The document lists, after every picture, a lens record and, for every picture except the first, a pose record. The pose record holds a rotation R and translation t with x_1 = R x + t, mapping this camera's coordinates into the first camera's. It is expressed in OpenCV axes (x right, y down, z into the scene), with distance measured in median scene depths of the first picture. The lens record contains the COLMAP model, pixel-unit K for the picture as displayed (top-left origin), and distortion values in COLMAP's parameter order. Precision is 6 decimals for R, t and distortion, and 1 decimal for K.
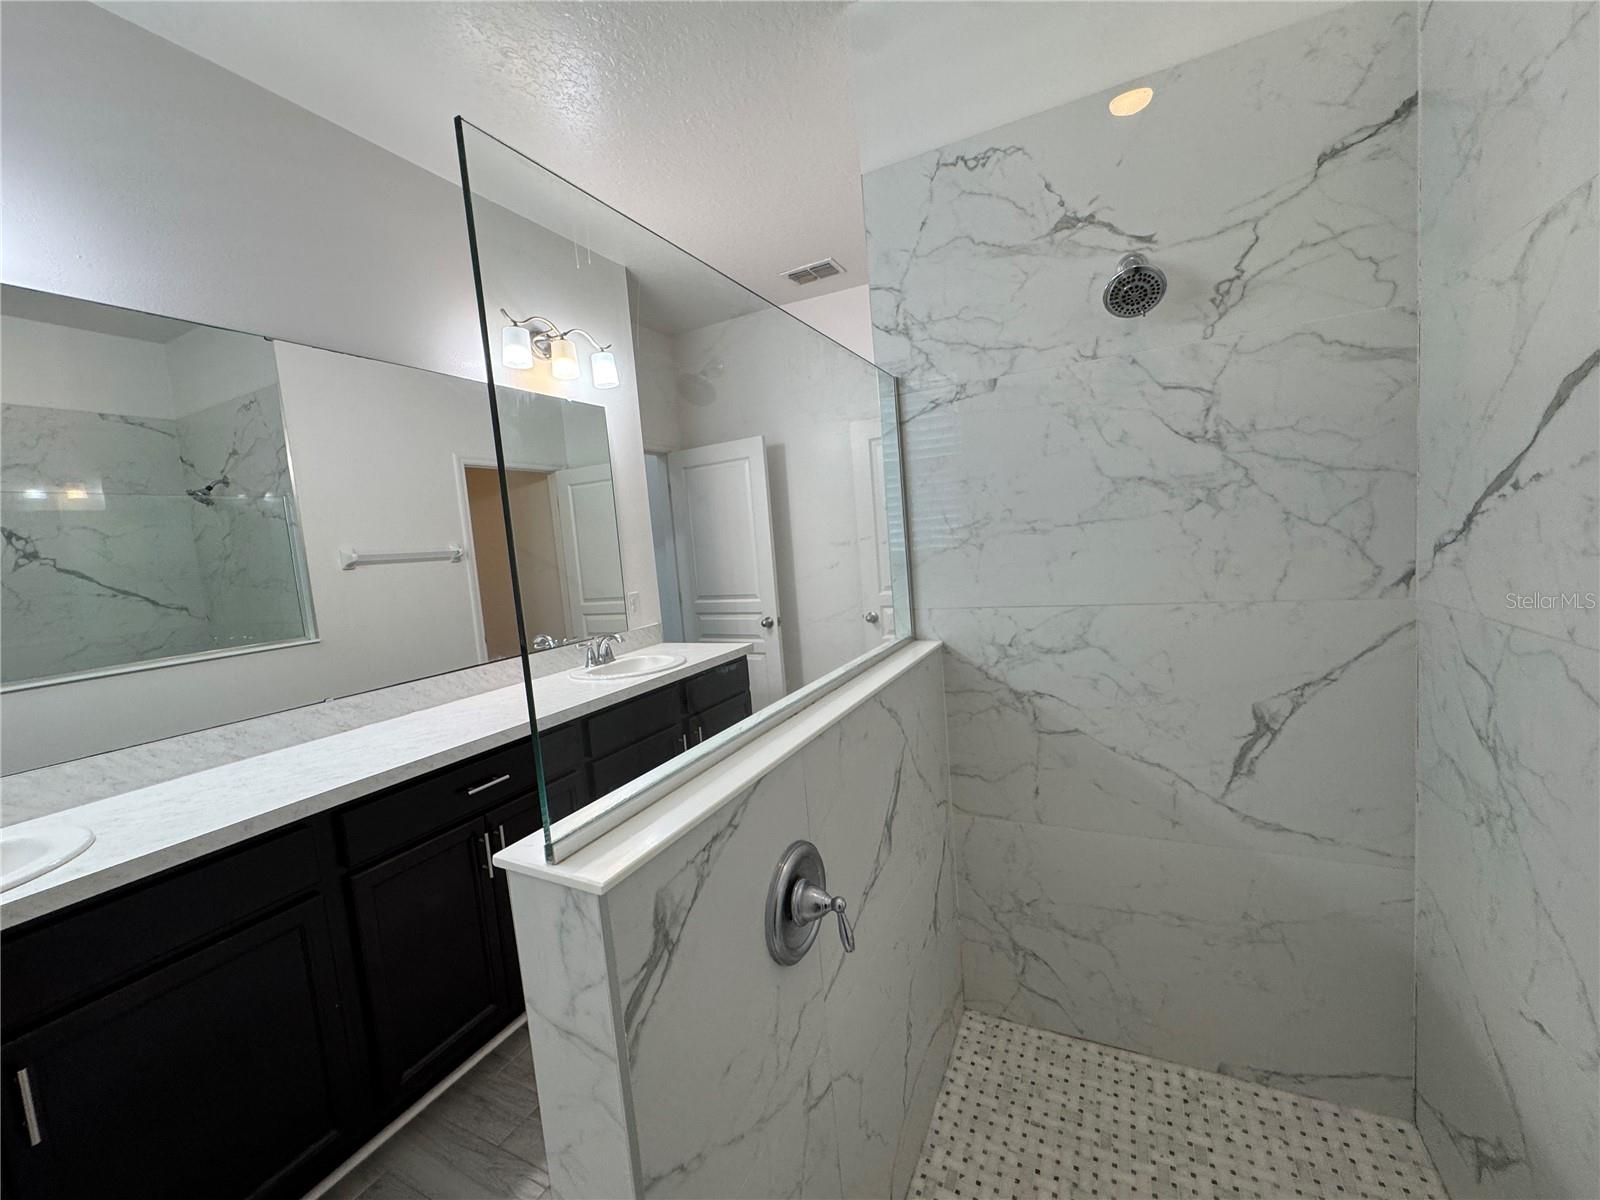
lens RADIAL K [[639.0, 0, 800.4], [0, 639.0, 599.7], [0, 0, 1]] dist [-0.001041, -0.000028]
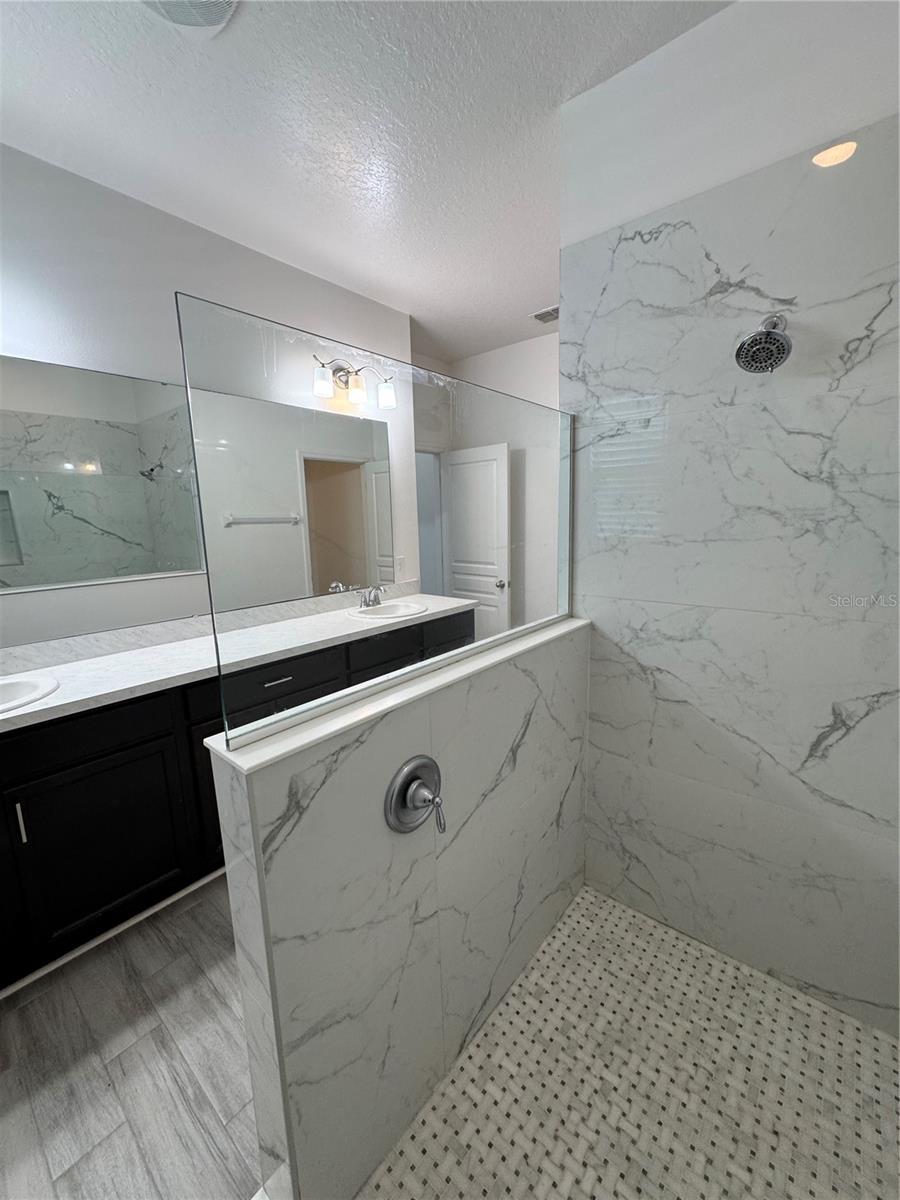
lens RADIAL K [[479.2, 0, 452.3], [0, 479.2, 599.3], [0, 0, 1]] dist [-0.001041, -0.000028]
pose [[0.971913, 0.094895, -0.215359, 0.173053], [-0.074940, 0.992259, 0.099022, -0.062342], [0.223088, -0.080101, 0.971502, -0.024862]]
